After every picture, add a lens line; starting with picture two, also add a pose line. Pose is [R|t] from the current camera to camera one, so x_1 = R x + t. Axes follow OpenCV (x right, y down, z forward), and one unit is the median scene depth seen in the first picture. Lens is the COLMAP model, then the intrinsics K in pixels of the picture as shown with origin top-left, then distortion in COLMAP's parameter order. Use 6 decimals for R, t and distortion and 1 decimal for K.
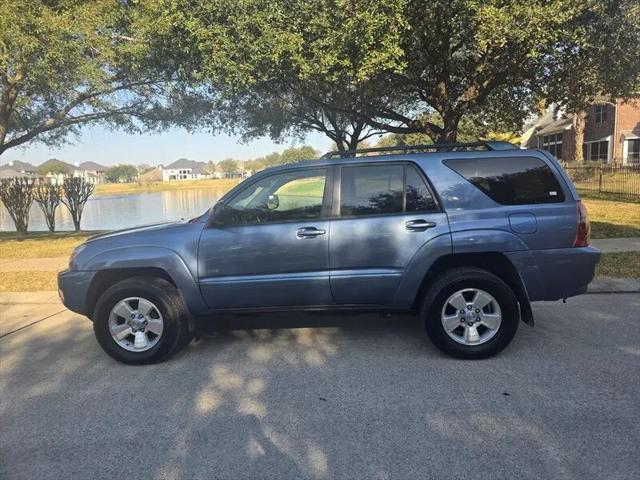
lens RADIAL K [[430.3, 0, 328.7], [0, 430.3, 226.5], [0, 0, 1]] dist [0.070372, -0.068028]
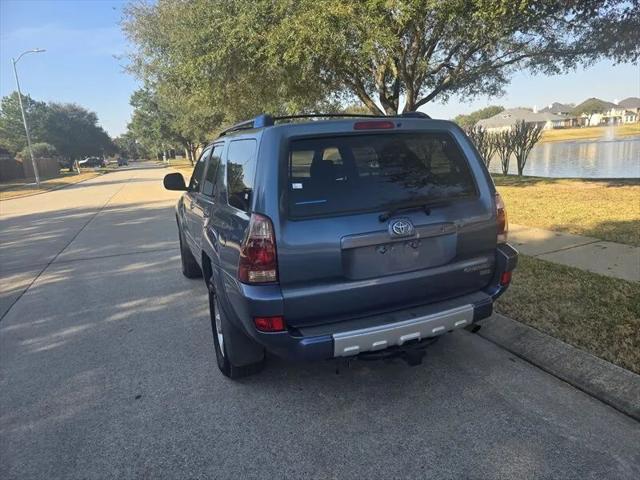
lens RADIAL K [[430.3, 0, 326.0], [0, 430.3, 240.1], [0, 0, 1]] dist [0.070372, -0.068028]
pose [[0.437978, 0.203362, -0.875682, 1.105071], [-0.057043, 0.978402, 0.198686, -0.141075], [0.897174, -0.037069, 0.440118, 0.774532]]
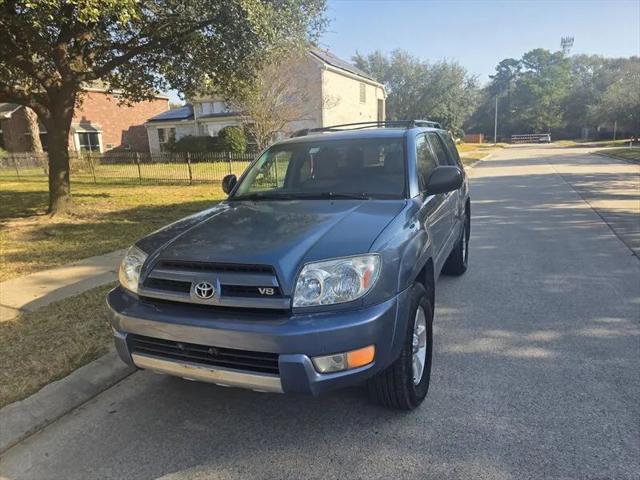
lens RADIAL K [[430.3, 0, 330.6], [0, 430.3, 235.9], [0, 0, 1]] dist [0.070372, -0.068028]
pose [[0.327794, -0.165090, 0.930213, -1.119509], [0.135739, 0.982628, 0.126560, -0.060437], [-0.934947, 0.084781, 0.344508, 0.871539]]
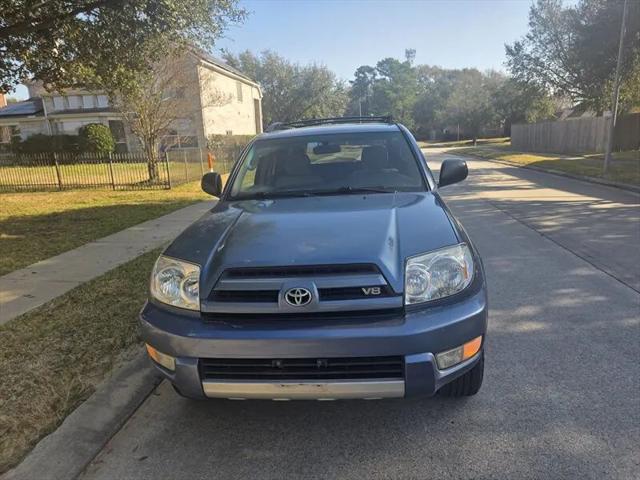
lens RADIAL K [[430.3, 0, 330.6], [0, 430.3, 232.4], [0, 0, 1]] dist [0.070372, -0.068028]
pose [[0.037840, -0.168474, 0.984980, -1.143859], [0.156674, 0.974495, 0.160662, -0.091485], [-0.986925, 0.148241, 0.063270, 1.152471]]
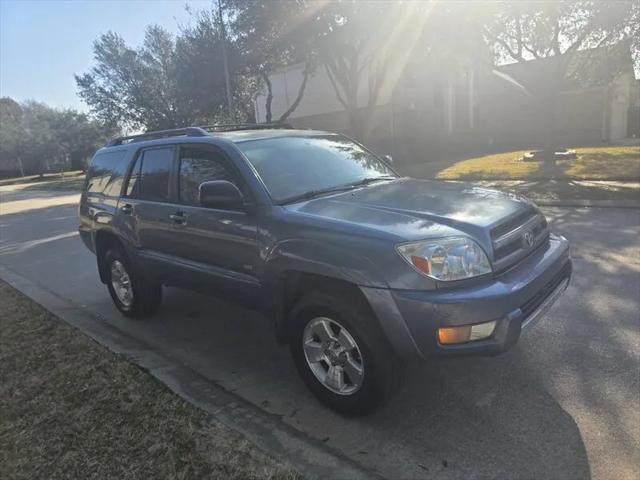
lens RADIAL K [[430.3, 0, 320.1], [0, 430.3, 225.8], [0, 0, 1]] dist [0.070372, -0.068028]
pose [[-0.763298, -0.011584, 0.645943, -0.835202], [0.189958, 0.951618, 0.241535, -0.181178], [-0.617489, 0.307066, -0.724167, 1.912600]]
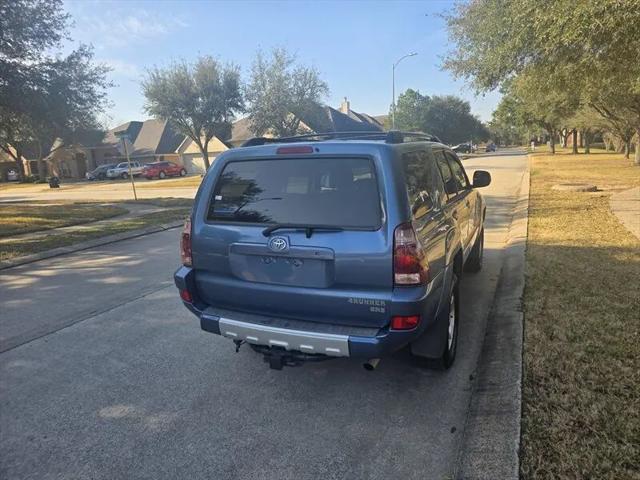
lens RADIAL K [[430.3, 0, 325.0], [0, 430.3, 235.1], [0, 0, 1]] dist [0.070372, -0.068028]
pose [[-0.355903, 0.231056, -0.905509, 1.204830], [-0.040588, 0.964217, 0.261989, -0.243474], [0.933641, 0.129995, -0.333789, 1.469593]]
